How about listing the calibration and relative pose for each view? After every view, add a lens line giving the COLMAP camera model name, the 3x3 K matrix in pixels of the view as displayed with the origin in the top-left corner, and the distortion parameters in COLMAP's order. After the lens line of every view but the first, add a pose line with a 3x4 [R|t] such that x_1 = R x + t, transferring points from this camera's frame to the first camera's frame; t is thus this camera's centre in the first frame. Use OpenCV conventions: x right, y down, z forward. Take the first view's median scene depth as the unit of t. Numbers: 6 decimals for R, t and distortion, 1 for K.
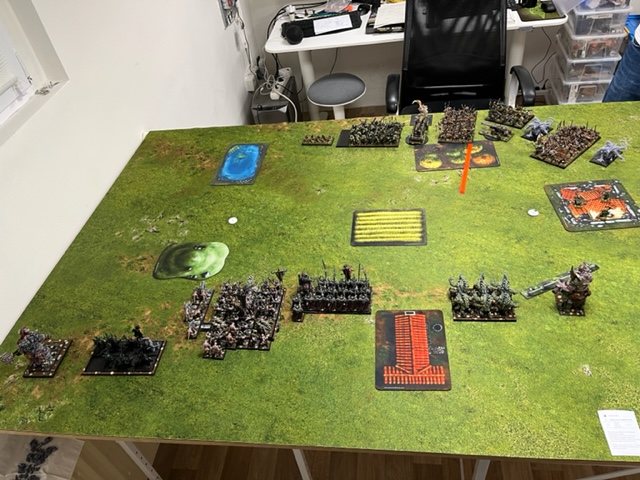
lens RADIAL K [[484.3, 0, 318.1], [0, 484.3, 239.3], [0, 0, 1]] dist [0.055232, -0.084243]
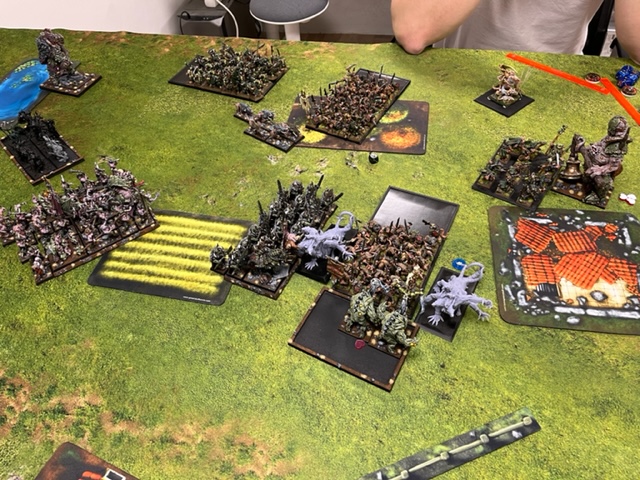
lens RADIAL K [[484.3, 0, 318.1], [0, 484.3, 239.3], [0, 0, 1]] dist [0.055232, -0.084243]
pose [[0.991990, 0.124599, -0.020764, 0.312017], [-0.120817, 0.983868, 0.131937, -0.128029], [0.036868, -0.128371, 0.991041, 0.499260]]
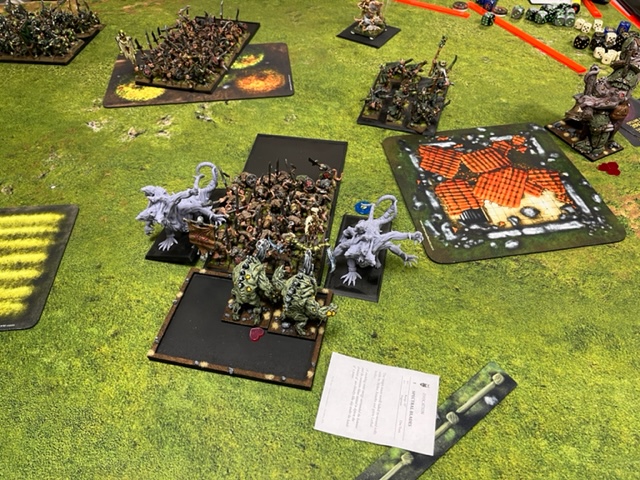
lens RADIAL K [[488.3, 0, 320.6], [0, 488.3, 239.9], [0, 0, 1]] dist [0.047887, -0.081187]
pose [[0.973144, -0.056083, 0.223262, 0.326238], [0.038004, 0.995701, 0.084465, -0.063910], [-0.227039, -0.073712, 0.971092, 0.622361]]
